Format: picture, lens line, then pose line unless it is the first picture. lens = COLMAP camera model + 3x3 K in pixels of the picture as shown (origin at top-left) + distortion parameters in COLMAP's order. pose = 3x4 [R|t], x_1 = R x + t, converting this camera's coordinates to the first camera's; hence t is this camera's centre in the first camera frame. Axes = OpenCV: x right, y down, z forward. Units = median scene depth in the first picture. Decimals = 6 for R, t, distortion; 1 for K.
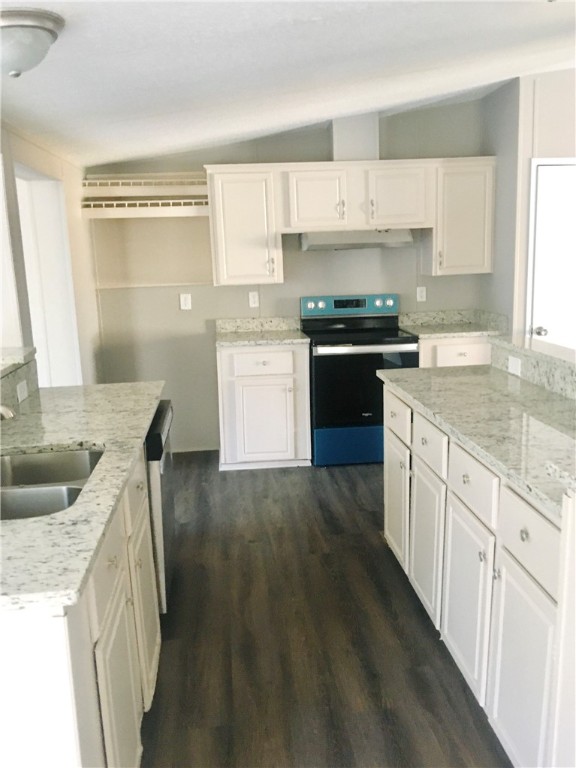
lens RADIAL K [[649.3, 0, 289.0], [0, 649.3, 387.1], [0, 0, 1]] dist [0.031675, 0.006766]
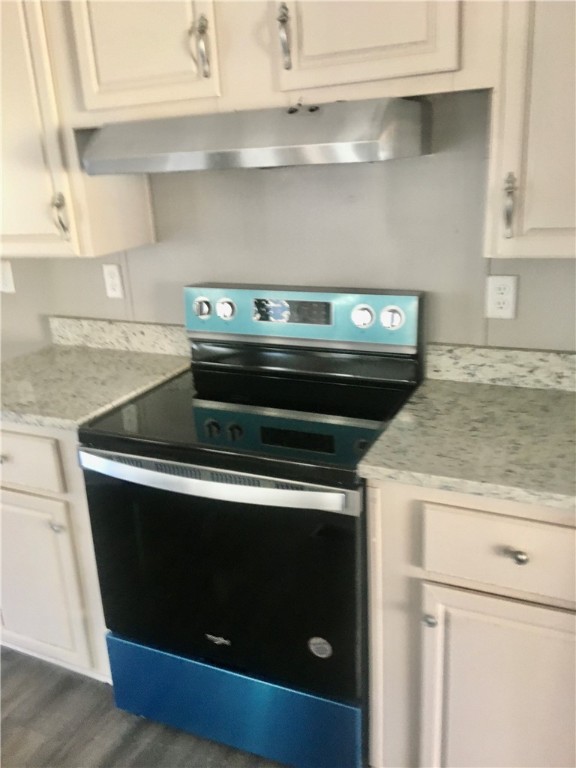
lens RADIAL K [[649.3, 0, 286.8], [0, 649.3, 380.1], [0, 0, 1]] dist [0.031675, 0.006766]
pose [[0.878754, 0.140652, -0.456079, 0.286961], [-0.080661, 0.985611, 0.148542, -0.152004], [0.470409, -0.093744, 0.877455, 0.682770]]
